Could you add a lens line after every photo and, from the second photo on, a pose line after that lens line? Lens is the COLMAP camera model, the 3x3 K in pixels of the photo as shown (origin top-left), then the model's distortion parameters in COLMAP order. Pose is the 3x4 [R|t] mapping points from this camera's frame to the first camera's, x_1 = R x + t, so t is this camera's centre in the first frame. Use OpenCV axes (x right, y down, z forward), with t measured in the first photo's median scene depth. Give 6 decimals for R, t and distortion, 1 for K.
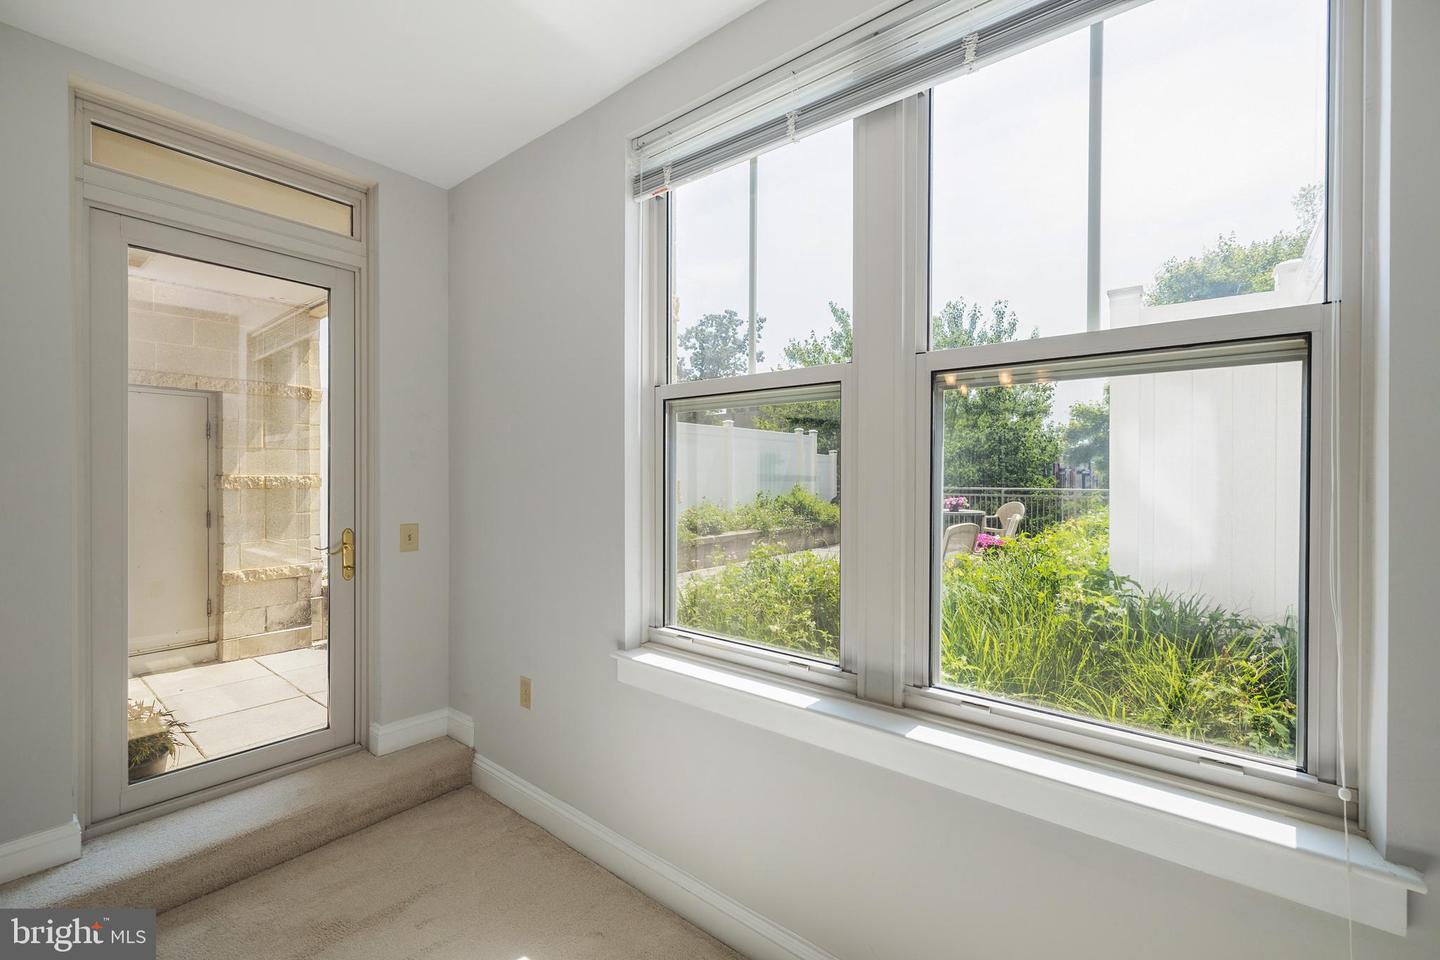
lens RADIAL K [[604.7, 0, 712.8], [0, 604.7, 473.6], [0, 0, 1]] dist [0.005653, 0.000772]
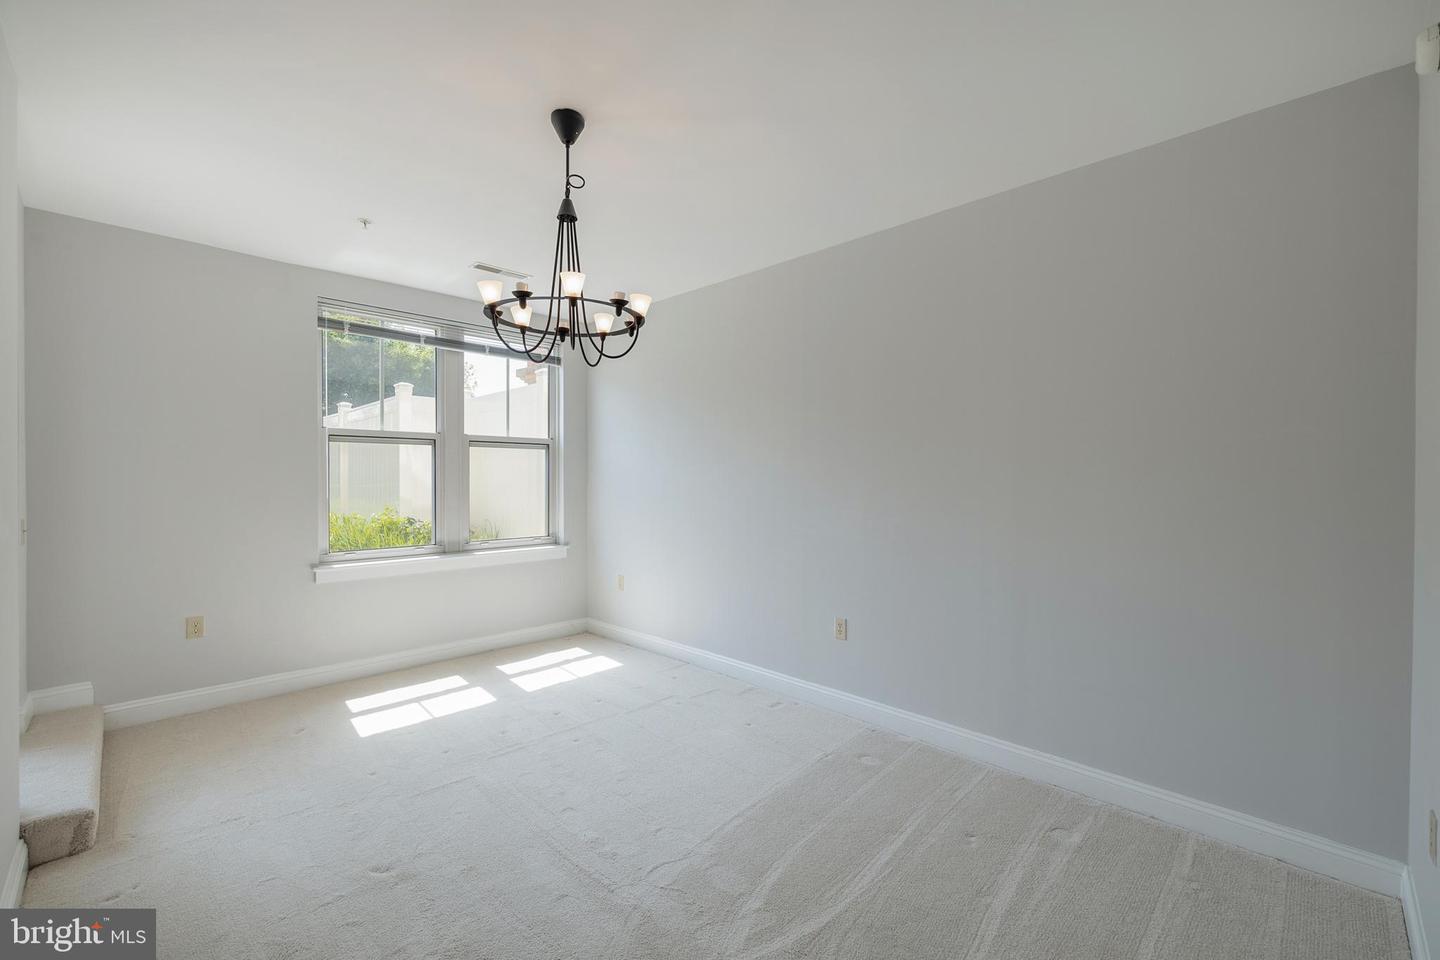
lens RADIAL K [[604.7, 0, 726.1], [0, 604.7, 484.0], [0, 0, 1]] dist [0.005653, 0.000772]
pose [[0.117838, -0.007514, 0.993004, -2.370067], [-0.004064, 0.999959, 0.008049, 0.017025], [-0.993025, -0.004984, 0.117802, -0.622598]]
